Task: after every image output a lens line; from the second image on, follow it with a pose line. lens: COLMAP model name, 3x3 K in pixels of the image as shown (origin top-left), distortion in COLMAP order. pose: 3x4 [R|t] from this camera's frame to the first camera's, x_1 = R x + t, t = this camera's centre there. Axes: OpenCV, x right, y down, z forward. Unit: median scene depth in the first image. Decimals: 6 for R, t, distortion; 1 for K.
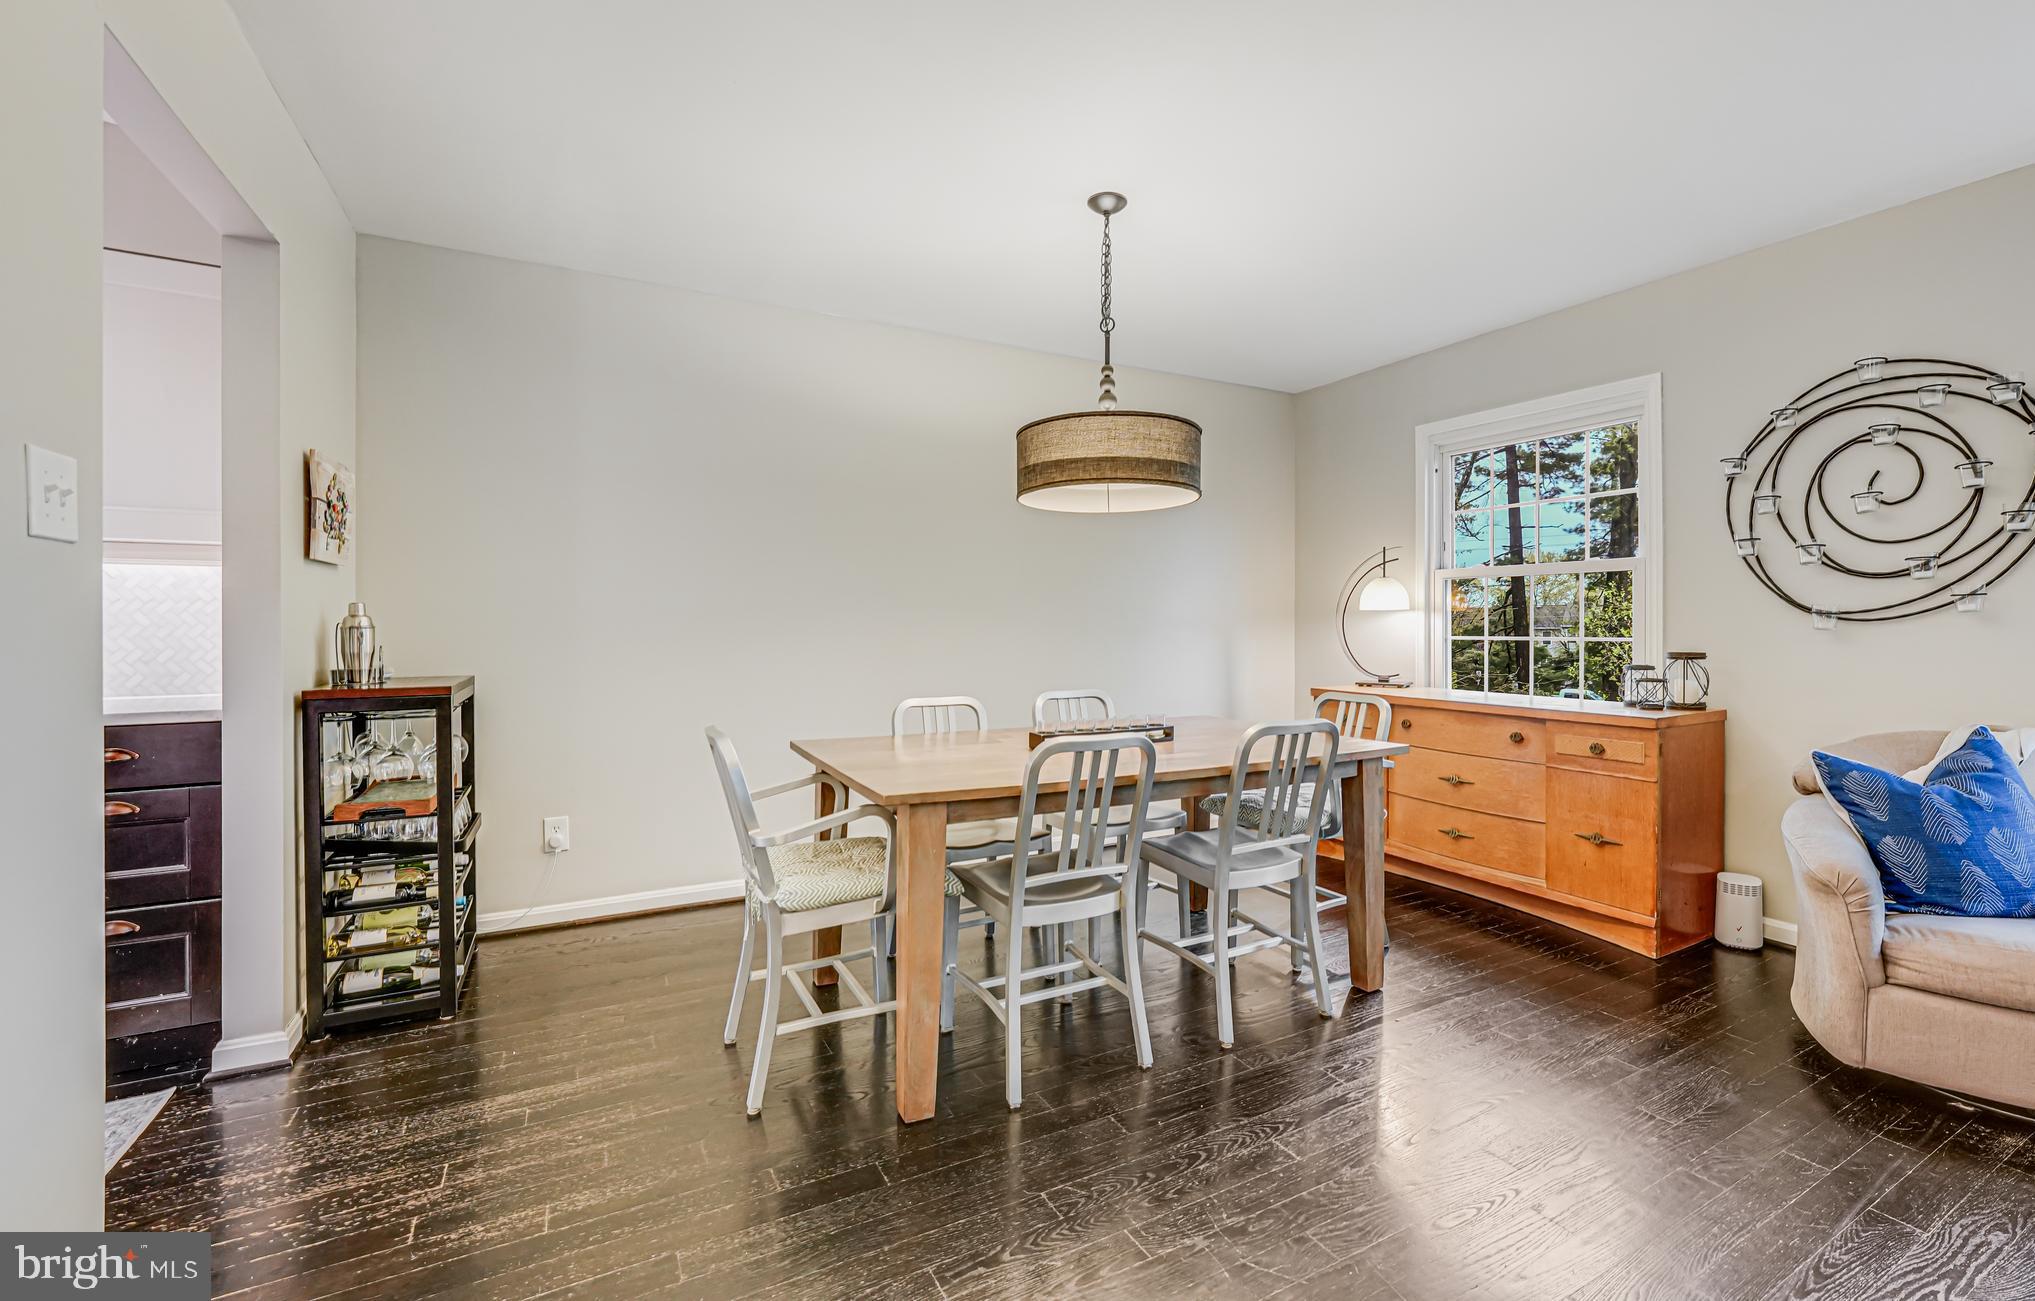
lens RADIAL K [[849.7, 0, 1039.8], [0, 849.7, 638.6], [0, 0, 1]] dist [-0.018508, -0.000110]
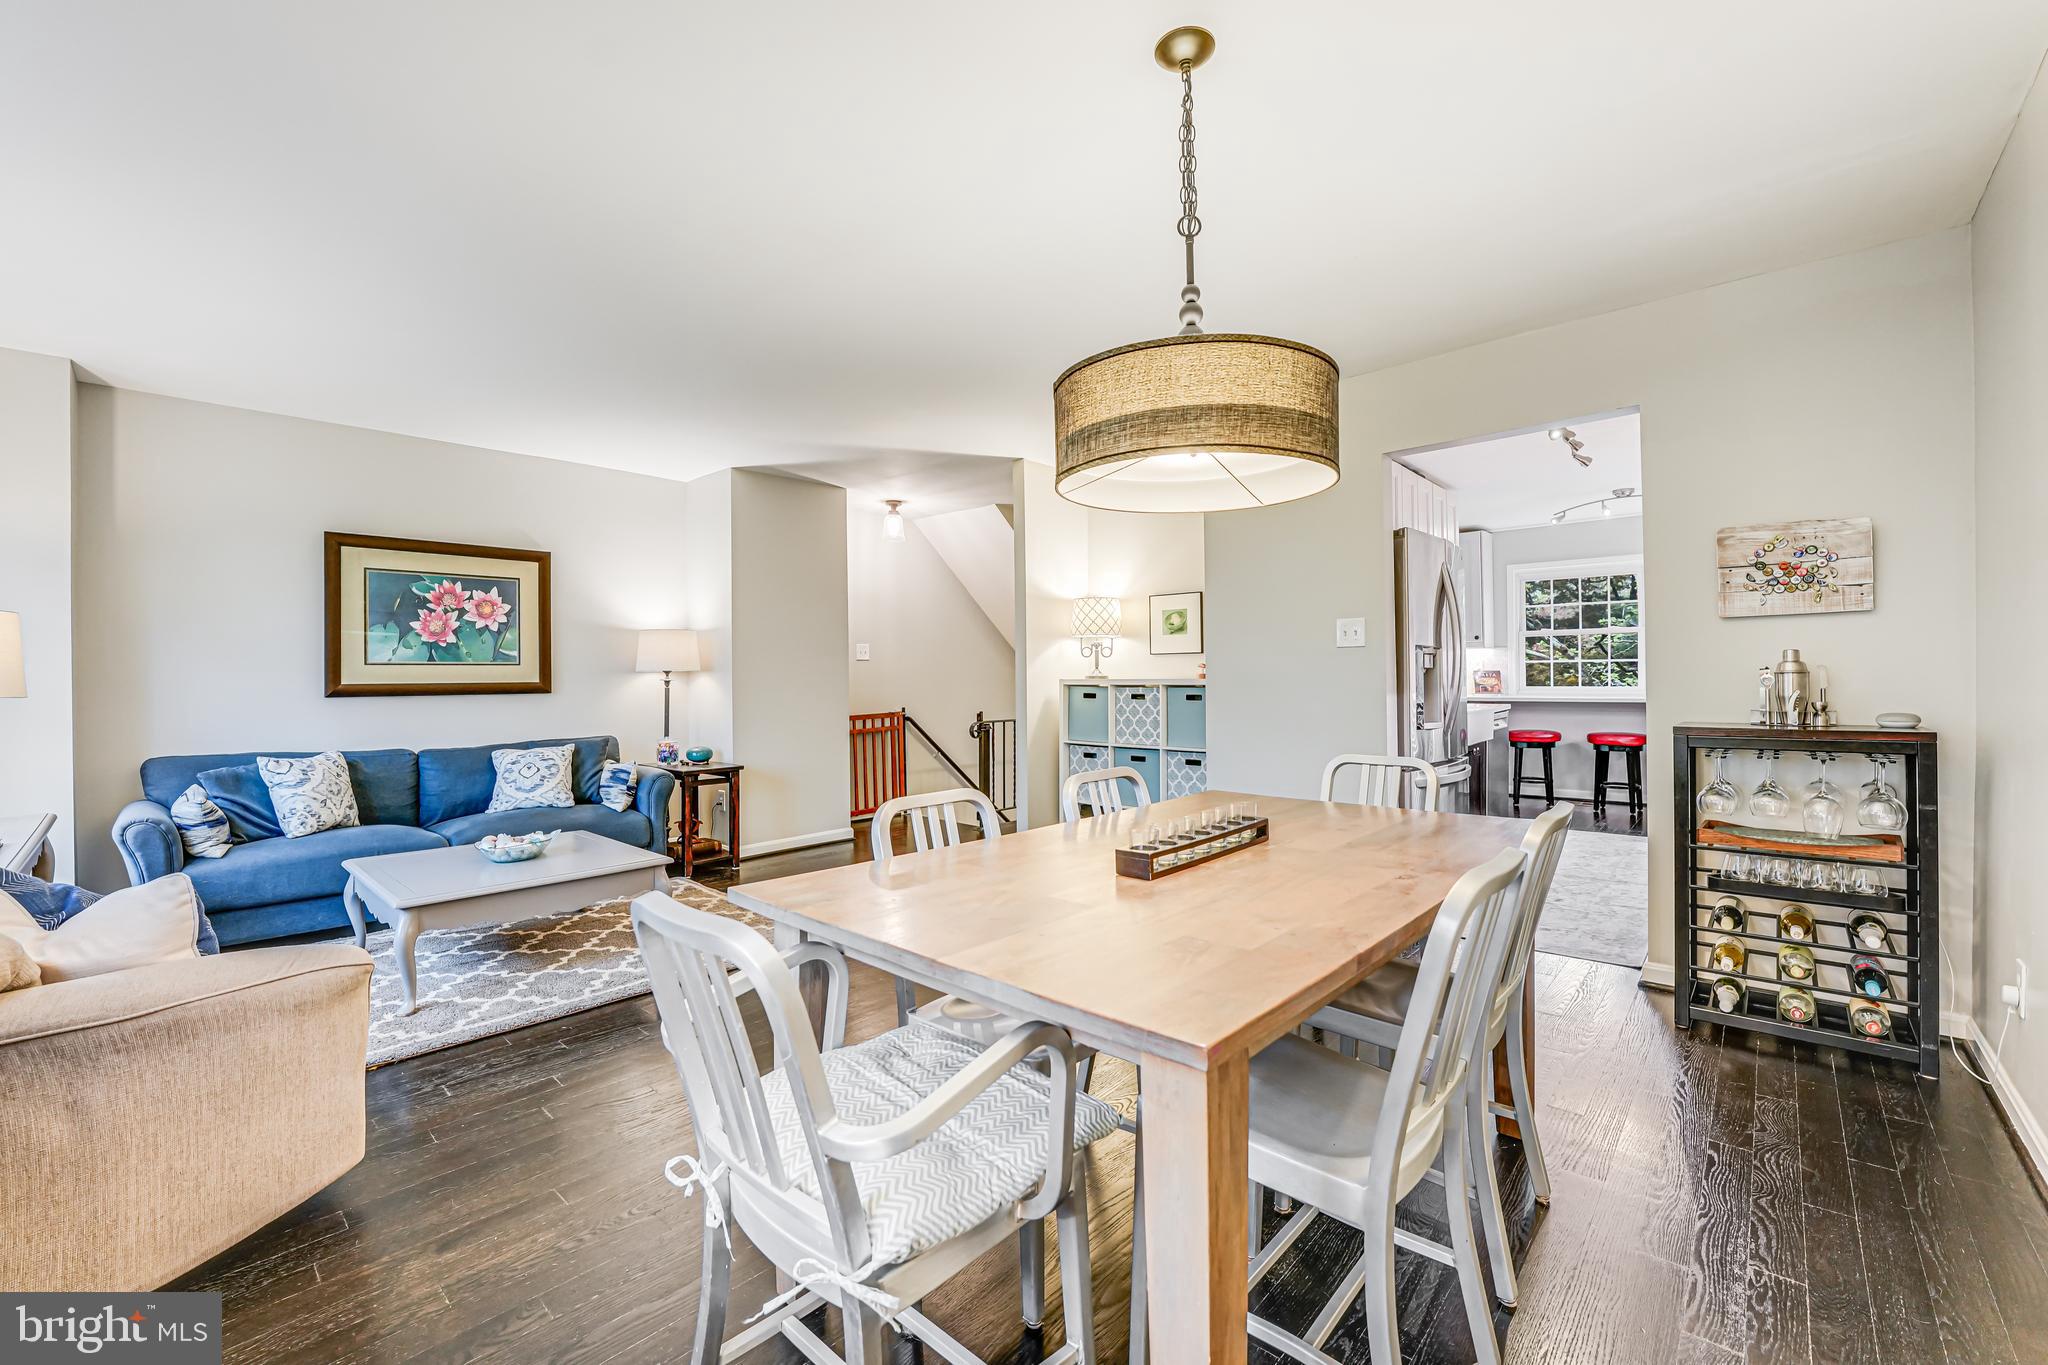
lens RADIAL K [[834.7, 0, 1024.0], [0, 834.7, 682.5], [0, 0, 1]] dist [-0.017132, 0.000395]
pose [[-0.946516, 0.012211, -0.322426, 0.426092], [0.006400, 0.999798, 0.019076, -0.027561], [0.322593, 0.015992, -0.946403, 1.621225]]
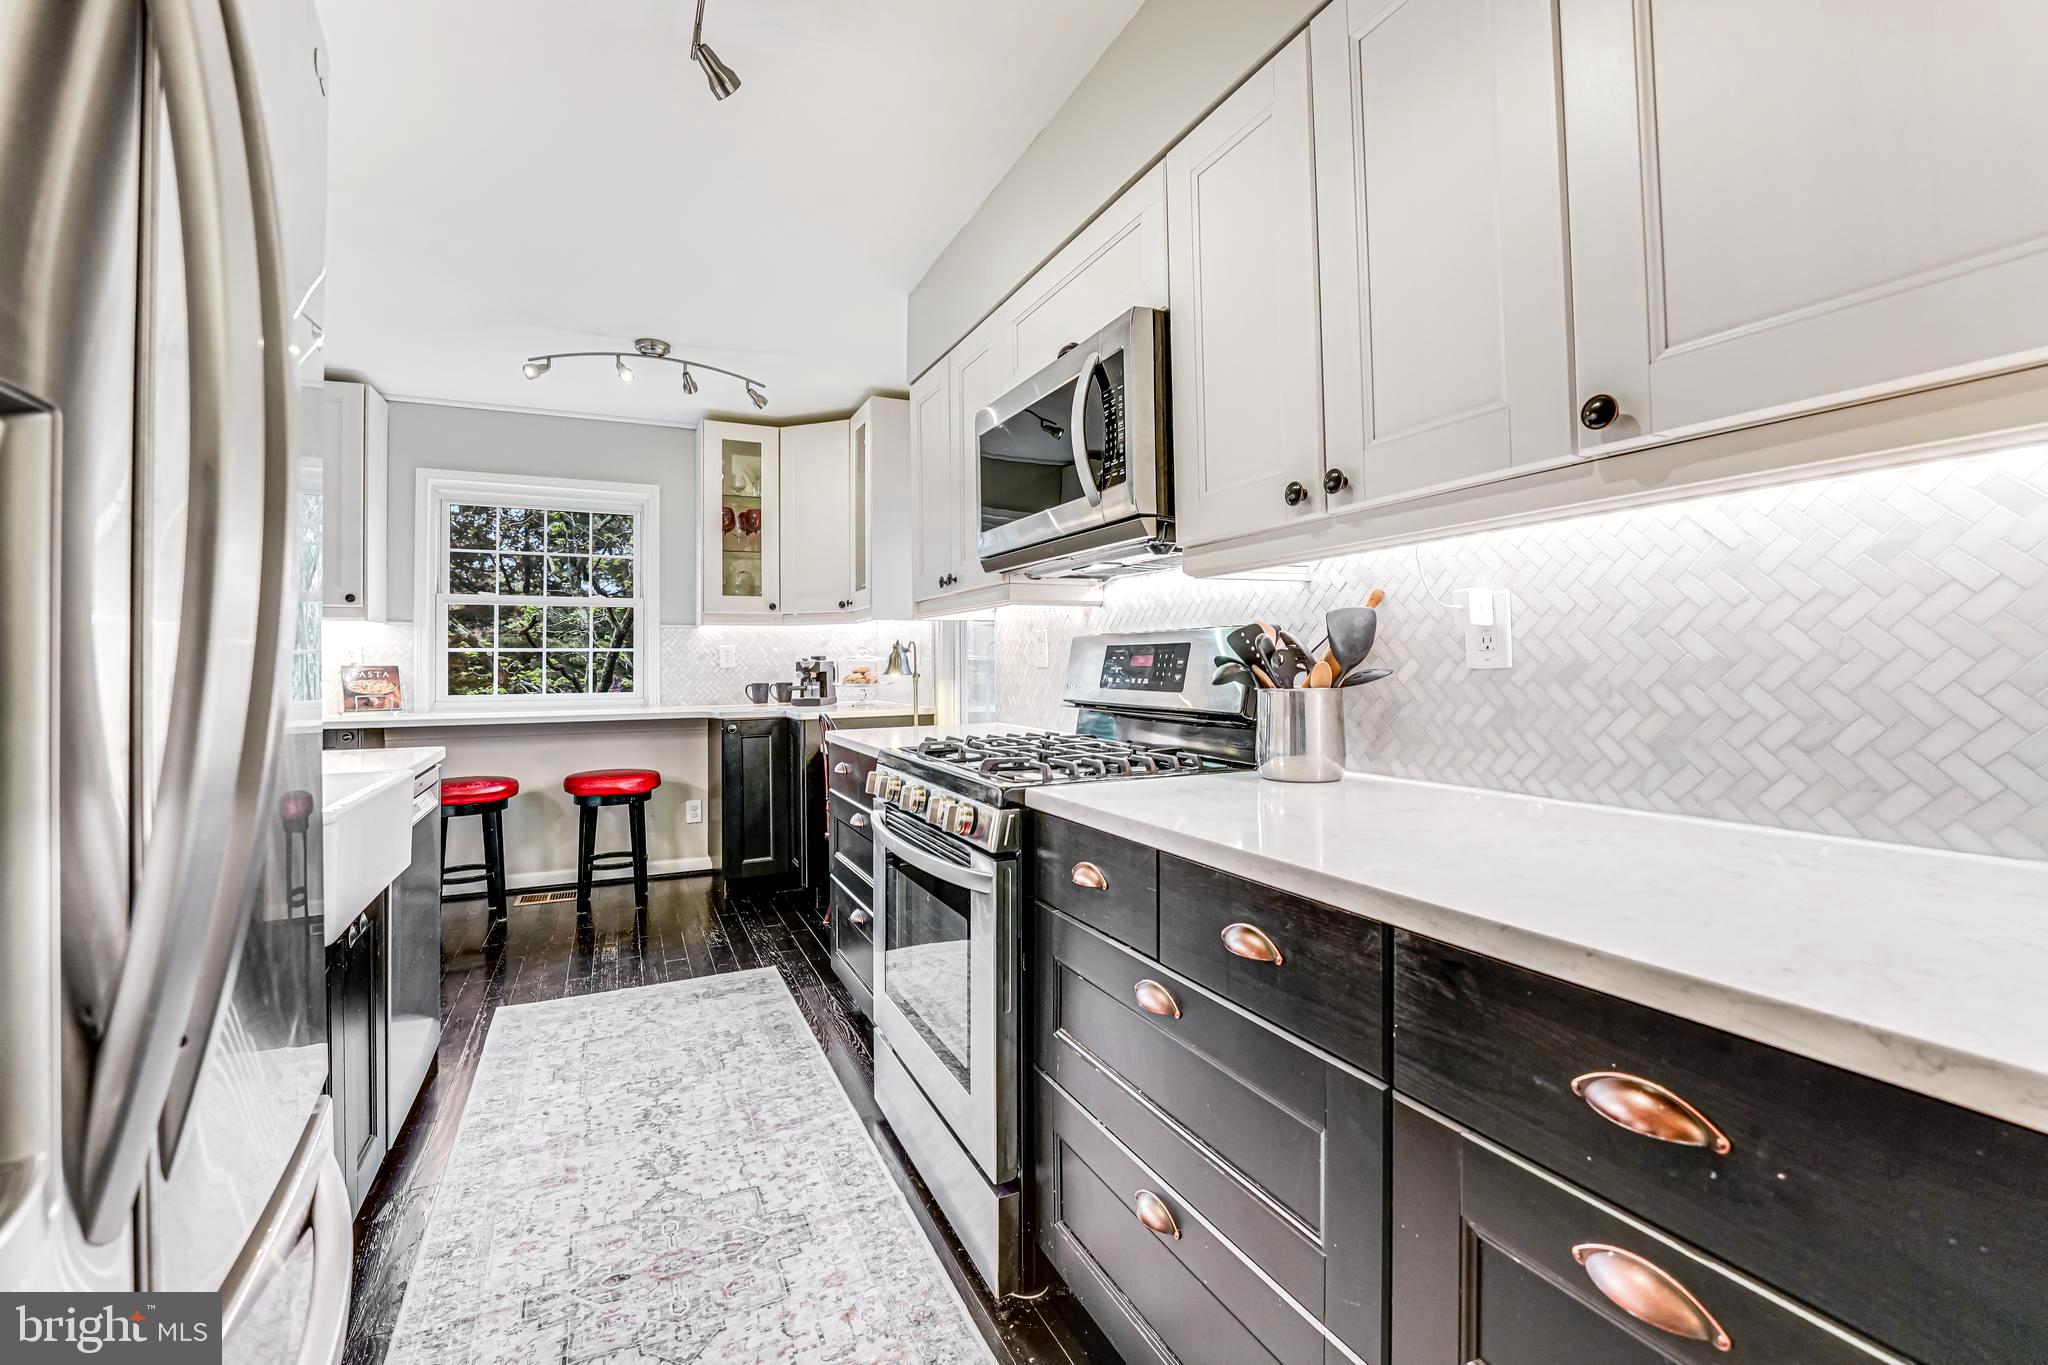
lens RADIAL K [[843.2, 0, 1015.1], [0, 843.2, 647.0], [0, 0, 1]] dist [-0.018336, -0.000054]
pose [[-0.058058, -0.022791, -0.998053, -0.635691], [-0.004549, 0.999735, -0.022565, -0.008585], [0.998303, 0.003230, -0.058146, 0.619806]]
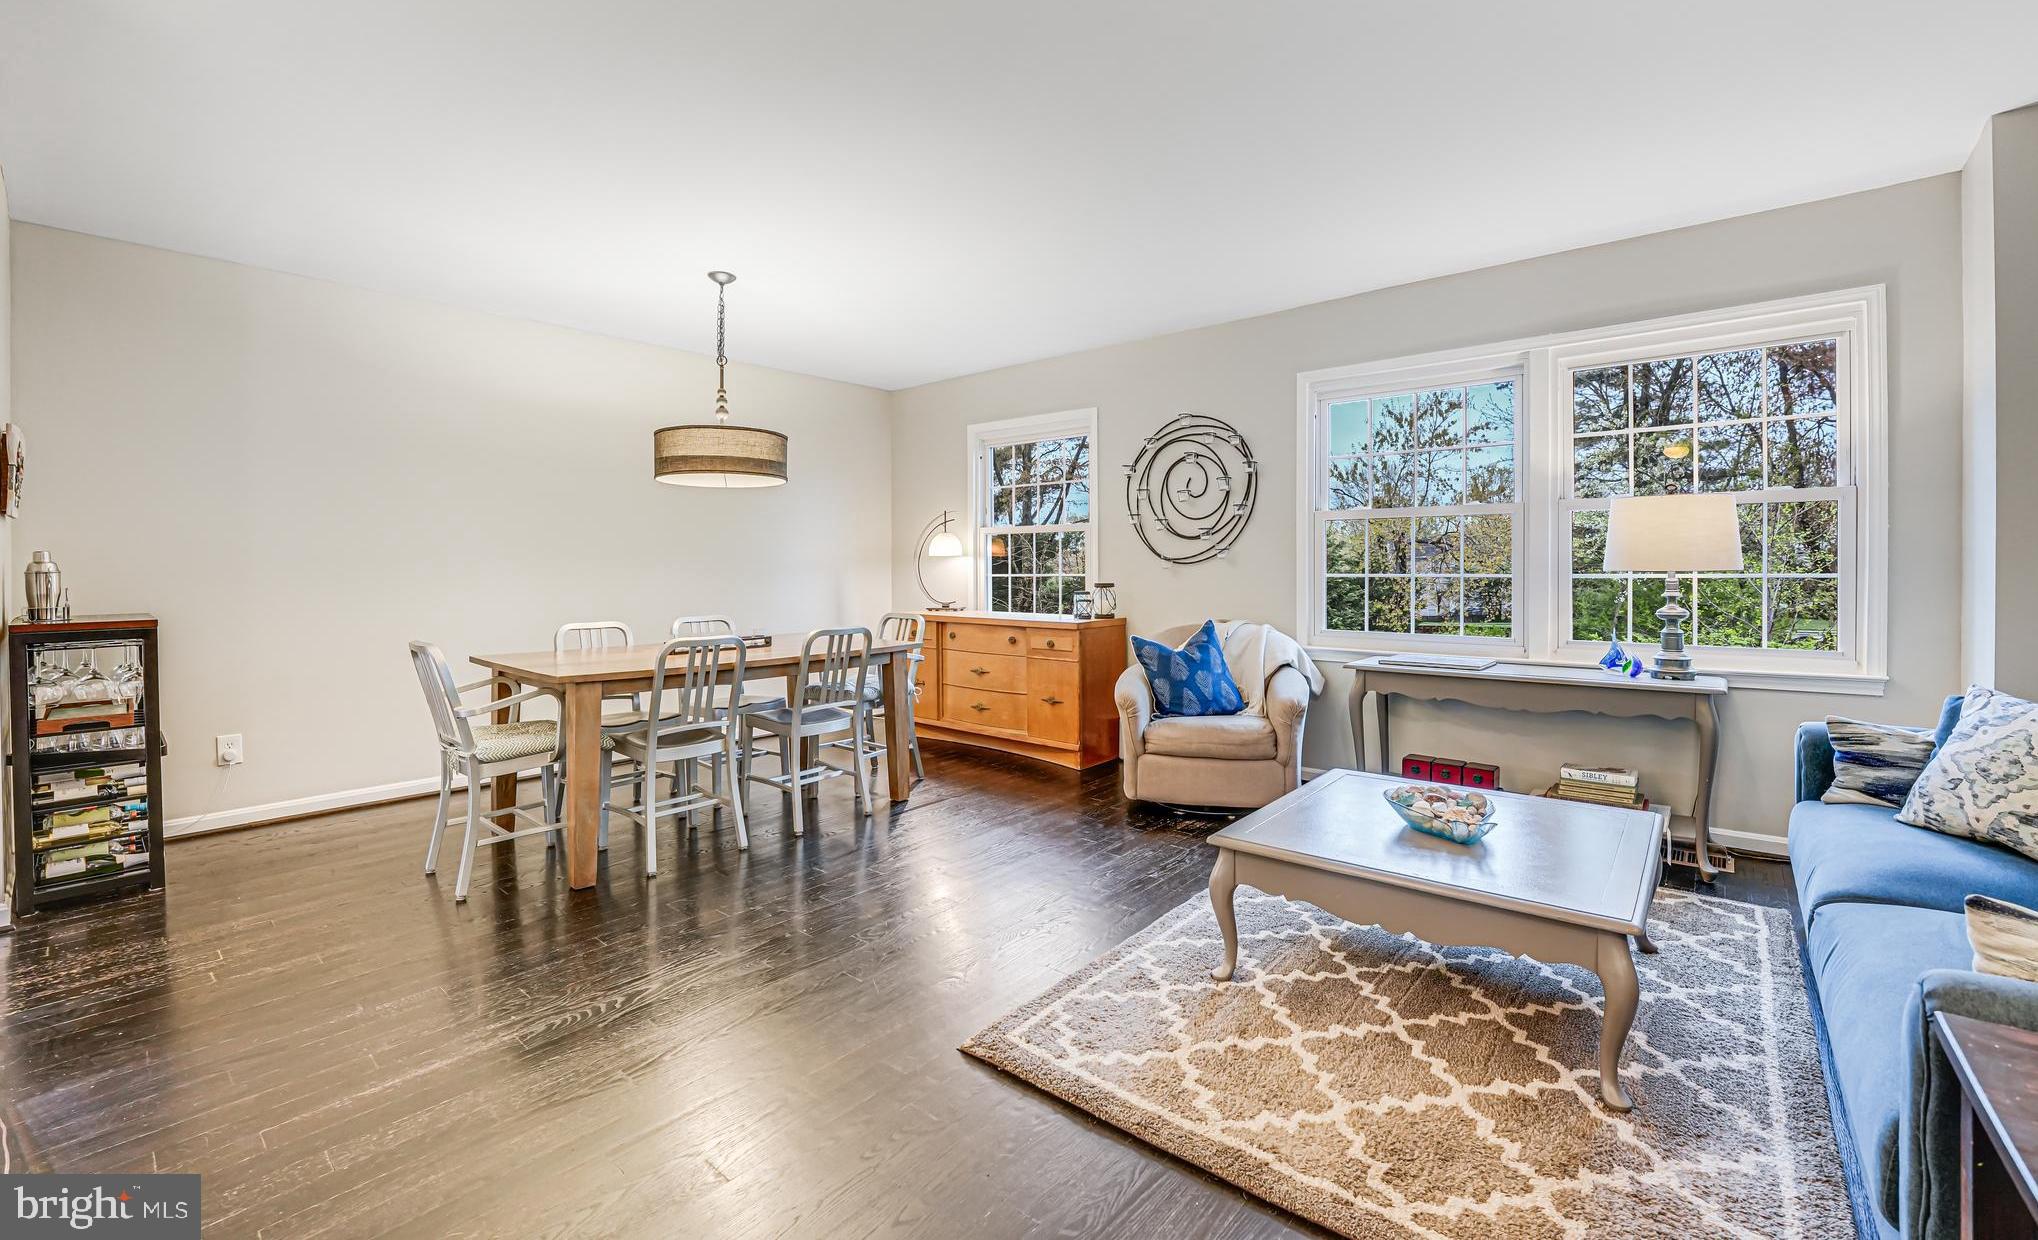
lens RADIAL K [[835.5, 0, 1026.2], [0, 835.5, 572.6], [0, 0, 1]] dist [-0.028852, 0.005751]
pose [[0.932015, -0.005360, 0.362381, 0.049623], [0.007948, 0.999952, -0.005653, 0.004461], [-0.362333, 0.008149, 0.932013, -0.529568]]
